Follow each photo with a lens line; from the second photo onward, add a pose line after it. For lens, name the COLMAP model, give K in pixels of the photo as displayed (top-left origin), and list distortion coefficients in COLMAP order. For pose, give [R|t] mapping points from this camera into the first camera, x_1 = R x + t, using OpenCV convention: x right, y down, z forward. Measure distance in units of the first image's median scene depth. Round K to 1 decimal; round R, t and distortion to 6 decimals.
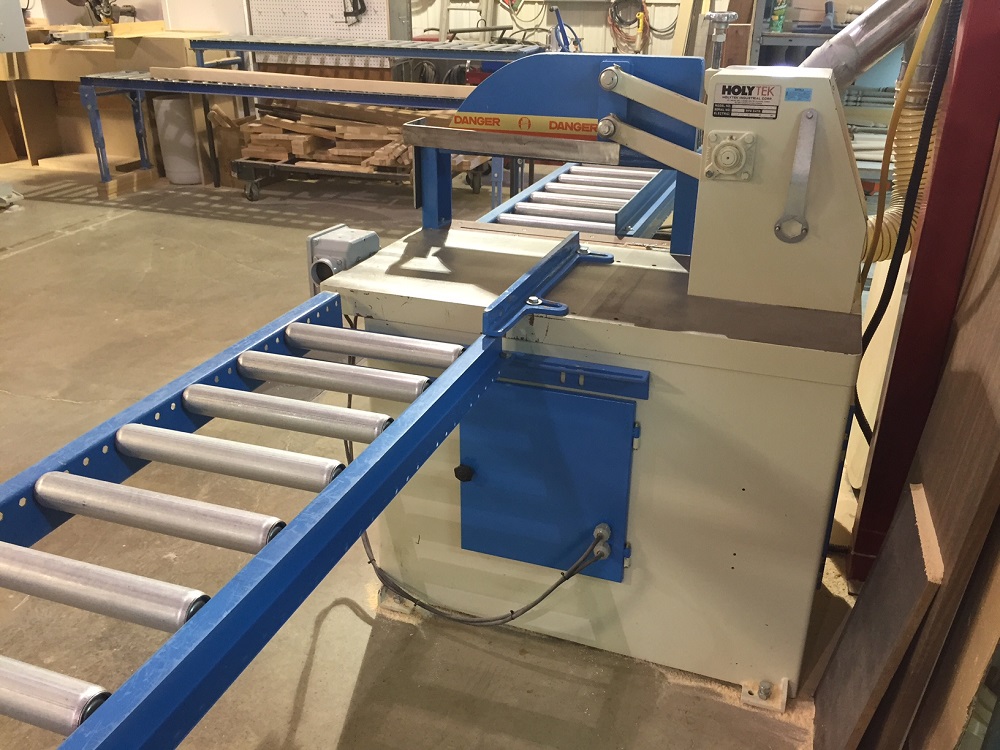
lens RADIAL K [[864.9, 0, 505.4], [0, 864.9, 374.9], [0, 0, 1]] dist [0.087427, -0.119339]
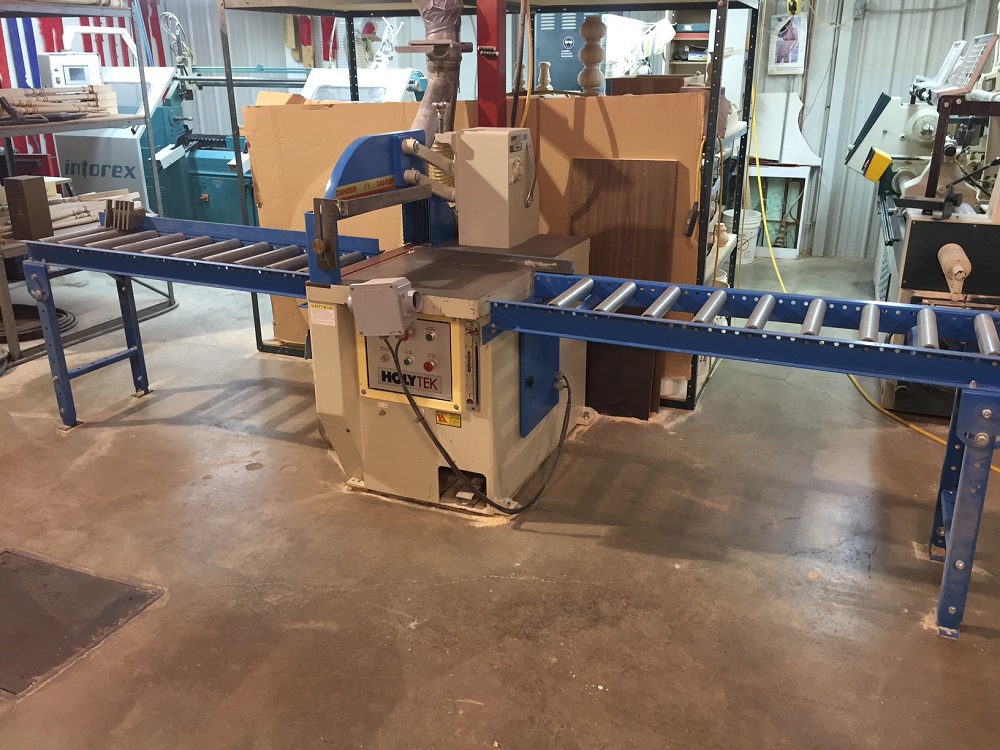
lens RADIAL K [[864.9, 0, 505.4], [0, 864.9, 374.9], [0, 0, 1]] dist [0.087427, -0.119339]
pose [[0.059606, -0.343237, 0.937356, -1.567506], [0.413481, 0.863170, 0.289778, -0.386399], [-0.908560, 0.370306, 0.193372, 0.726408]]
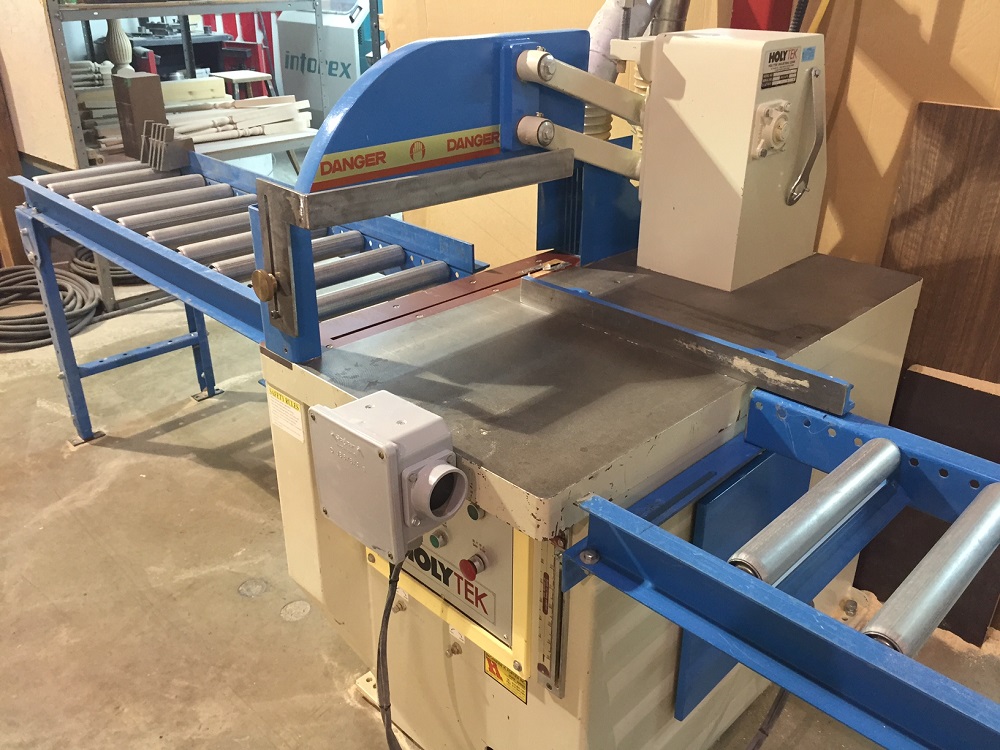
lens RADIAL K [[864.9, 0, 505.4], [0, 864.9, 374.9], [0, 0, 1]] dist [0.087427, -0.119339]
pose [[0.412994, -0.399253, 0.818555, -0.632437], [0.368467, 0.895192, 0.250726, -0.315369], [-0.832867, 0.198062, 0.516821, 0.724713]]
